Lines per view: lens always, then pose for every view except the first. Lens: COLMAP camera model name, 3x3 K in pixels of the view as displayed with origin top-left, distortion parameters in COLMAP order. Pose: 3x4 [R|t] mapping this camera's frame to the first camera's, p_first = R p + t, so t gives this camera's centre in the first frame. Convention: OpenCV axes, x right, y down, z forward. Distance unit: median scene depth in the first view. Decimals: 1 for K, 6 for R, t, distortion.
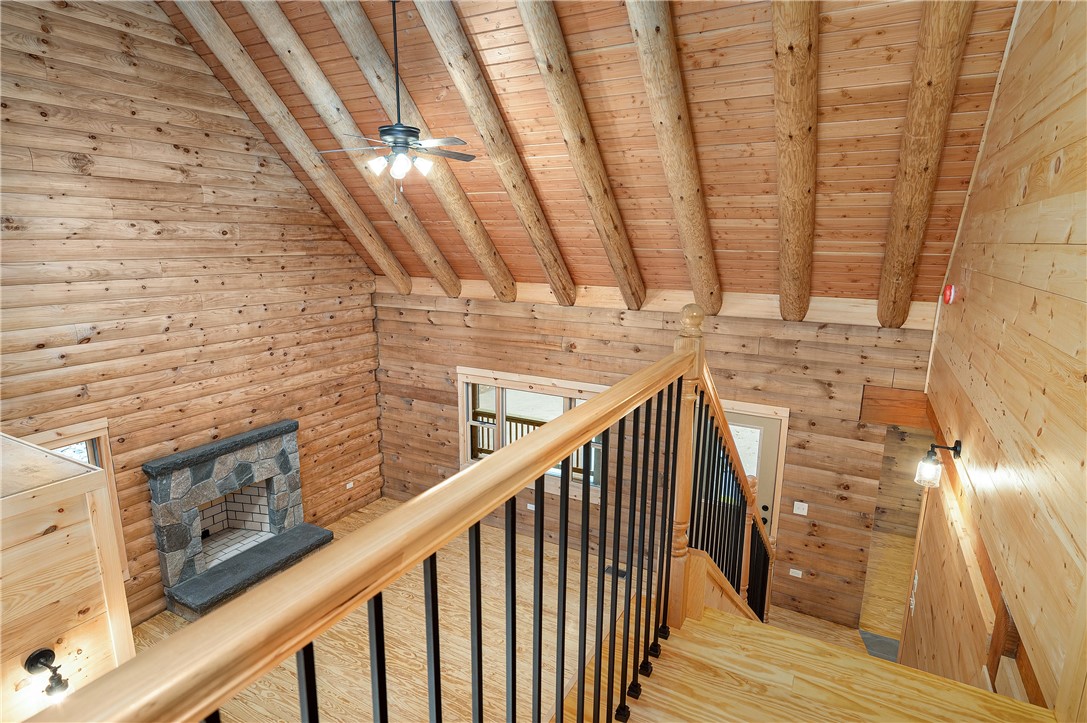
lens RADIAL K [[600.4, 0, 539.9], [0, 600.4, 363.8], [0, 0, 1]] dist [0.000319, -0.001552]
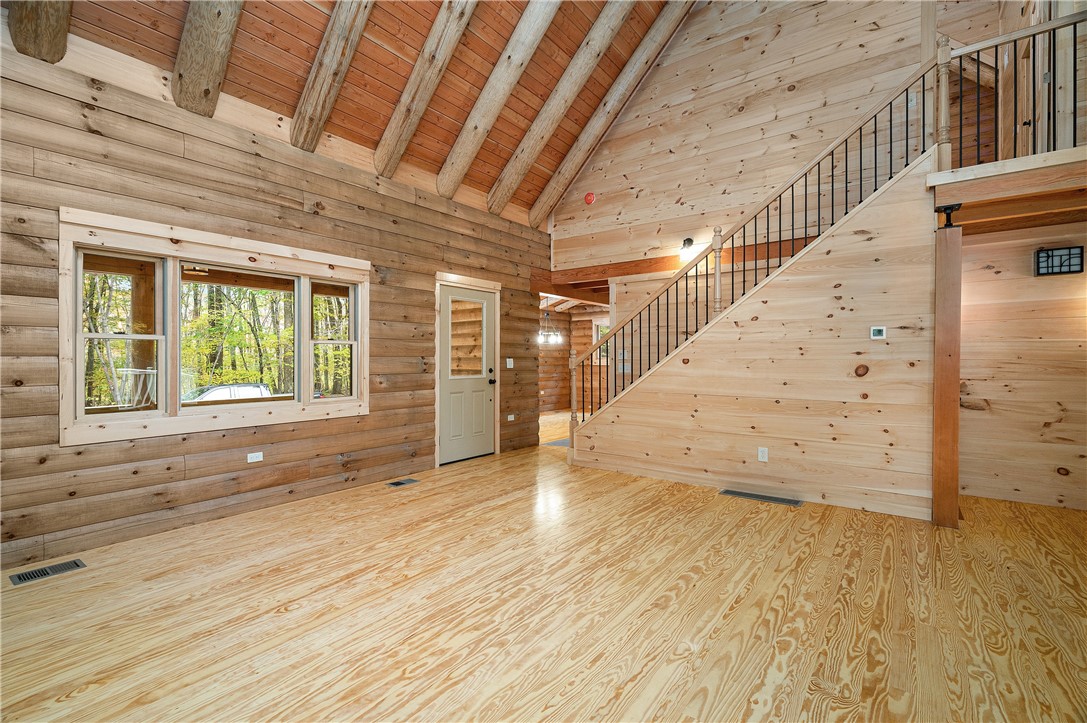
lens RADIAL K [[484.1, 0, 544.4], [0, 484.1, 360.1], [0, 0, 1]] dist [0.000455, -0.000698]
pose [[0.142819, -0.011344, 0.989684, -0.557686], [0.214032, 0.976628, -0.019693, 0.254254], [-0.966330, 0.214636, 0.141909, 0.731171]]
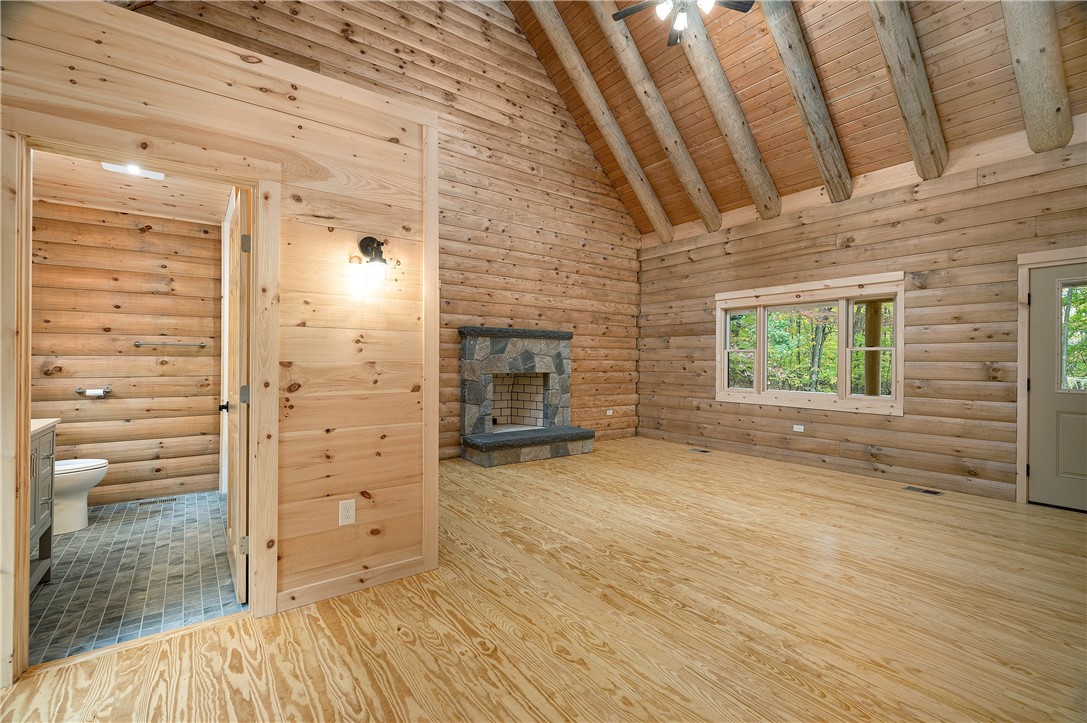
lens RADIAL K [[484.1, 0, 532.5], [0, 484.1, 359.7], [0, 0, 1]] dist [0.000455, -0.000698]
pose [[0.900903, -0.003390, -0.434008, -0.071670], [-0.091448, 0.976039, -0.197449, 0.380862], [0.424278, 0.217571, 0.879006, 0.166081]]
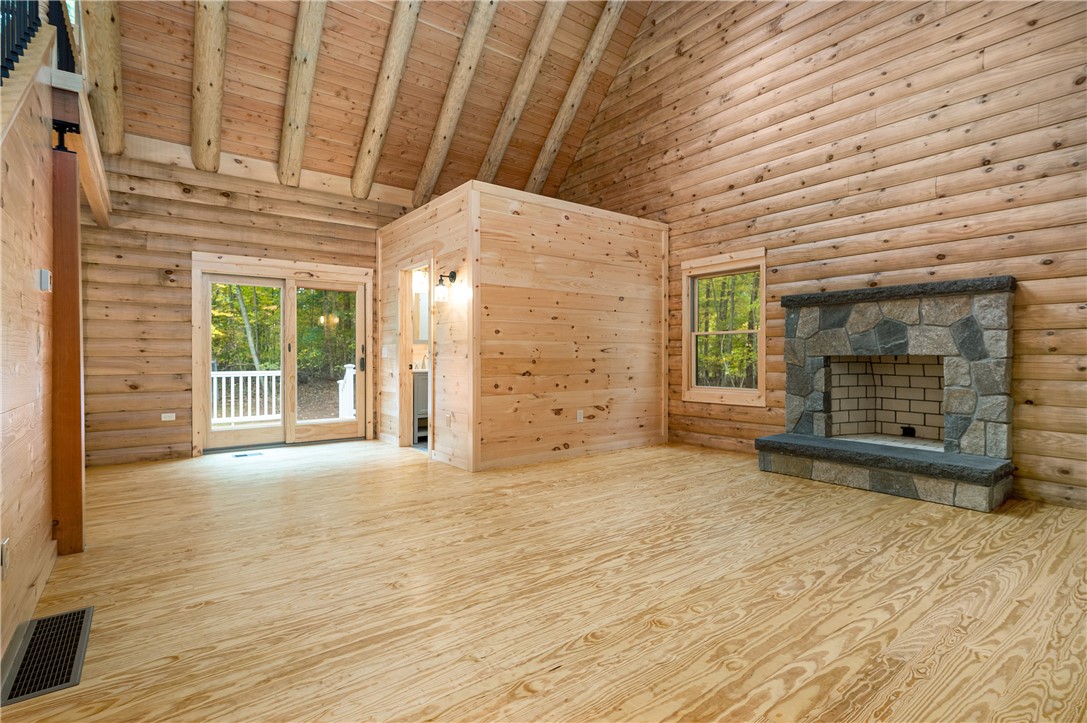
lens RADIAL K [[521.0, 0, 538.2], [0, 521.0, 356.8], [0, 0, 1]] dist [0.002724, -0.002440]
pose [[-0.417600, -0.006505, -0.908608, 0.289314], [-0.196961, 0.976846, 0.083531, 0.248286], [0.887027, 0.213843, -0.409212, 0.908373]]
